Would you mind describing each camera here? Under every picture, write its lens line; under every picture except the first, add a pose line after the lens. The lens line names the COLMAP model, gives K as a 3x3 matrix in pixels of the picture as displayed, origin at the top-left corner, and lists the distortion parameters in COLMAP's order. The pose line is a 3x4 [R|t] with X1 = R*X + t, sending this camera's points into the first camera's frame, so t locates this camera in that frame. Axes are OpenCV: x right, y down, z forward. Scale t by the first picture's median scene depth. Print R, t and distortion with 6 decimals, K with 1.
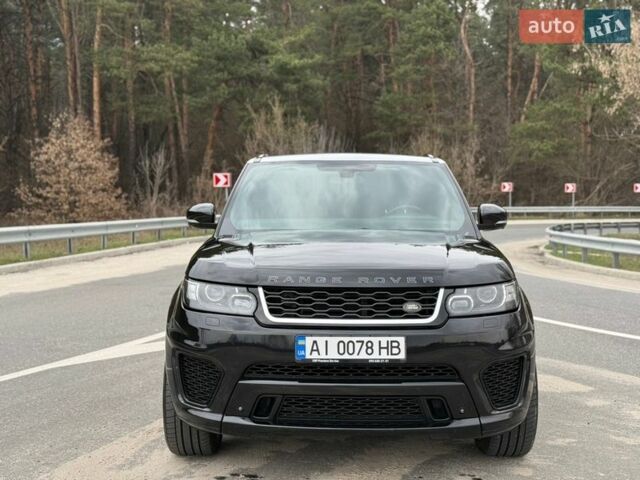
lens RADIAL K [[893.2, 0, 319.0], [0, 893.2, 243.5], [0, 0, 1]] dist [0.115362, 0.000000]
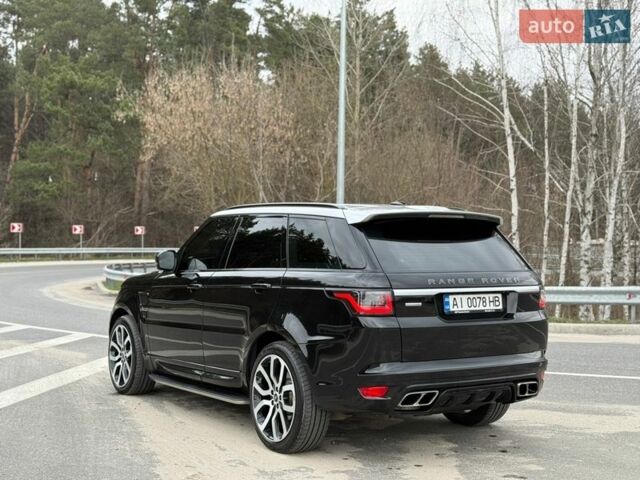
lens RADIAL K [[893.2, 0, 316.0], [0, 893.2, 239.4], [0, 0, 1]] dist [0.115362, 0.000000]
pose [[0.831418, 0.002567, 0.555641, -0.104025], [0.024835, 0.998818, -0.041776, -0.002503], [-0.555092, 0.048533, 0.830372, 0.017508]]
